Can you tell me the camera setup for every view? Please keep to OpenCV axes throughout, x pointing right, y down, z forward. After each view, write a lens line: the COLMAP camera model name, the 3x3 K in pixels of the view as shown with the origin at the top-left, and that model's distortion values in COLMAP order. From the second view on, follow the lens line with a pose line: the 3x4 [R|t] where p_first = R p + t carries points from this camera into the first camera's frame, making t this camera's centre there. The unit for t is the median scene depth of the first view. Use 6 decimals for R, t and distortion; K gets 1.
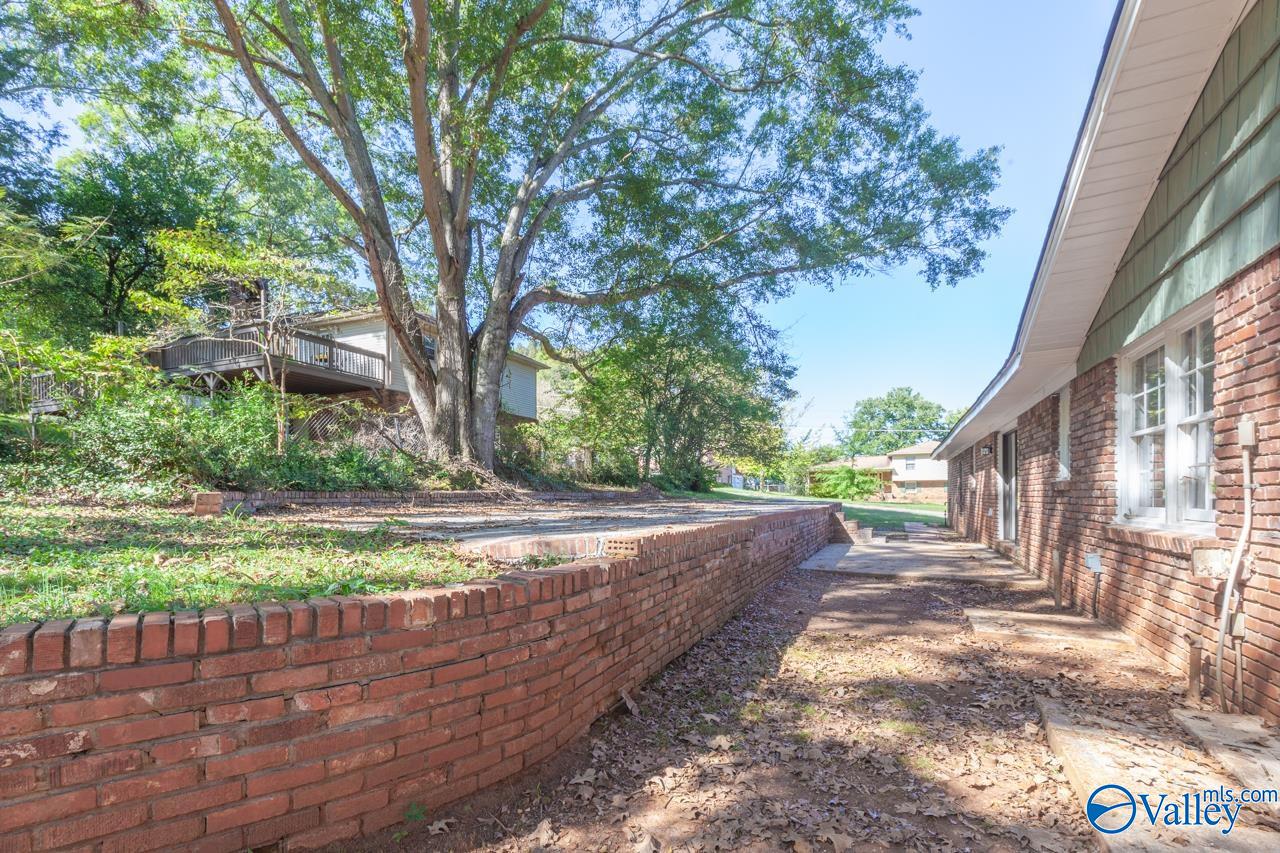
lens RADIAL K [[558.5, 0, 634.1], [0, 558.5, 488.1], [0, 0, 1]] dist [-0.000582, -0.000056]
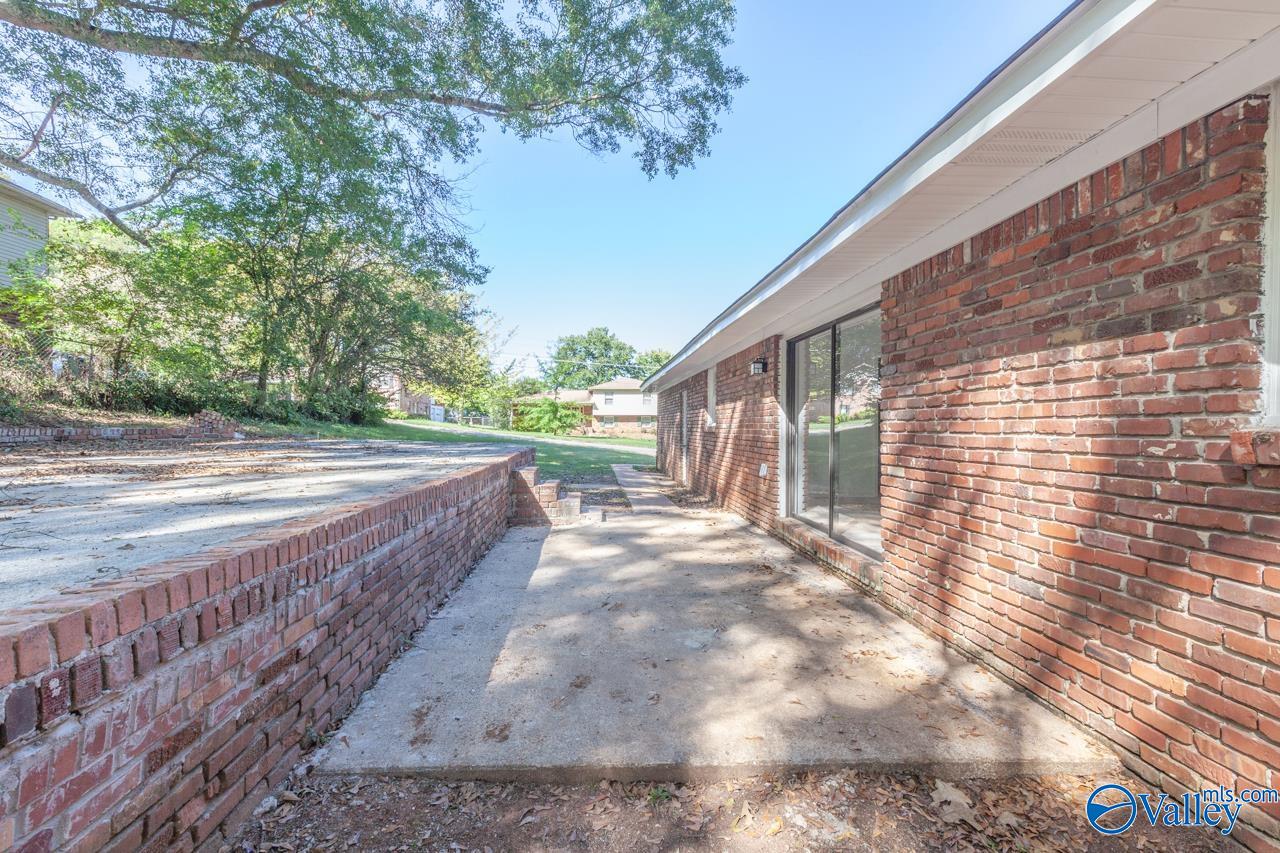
lens RADIAL K [[580.1, 0, 640.0], [0, 580.1, 426.5], [0, 0, 1]] dist [-0.001069, -0.000066]
pose [[0.869142, 0.007792, 0.494501, 0.056192], [-0.012739, 0.999897, 0.006635, -0.001575], [-0.494398, -0.012066, 0.869152, 0.138613]]
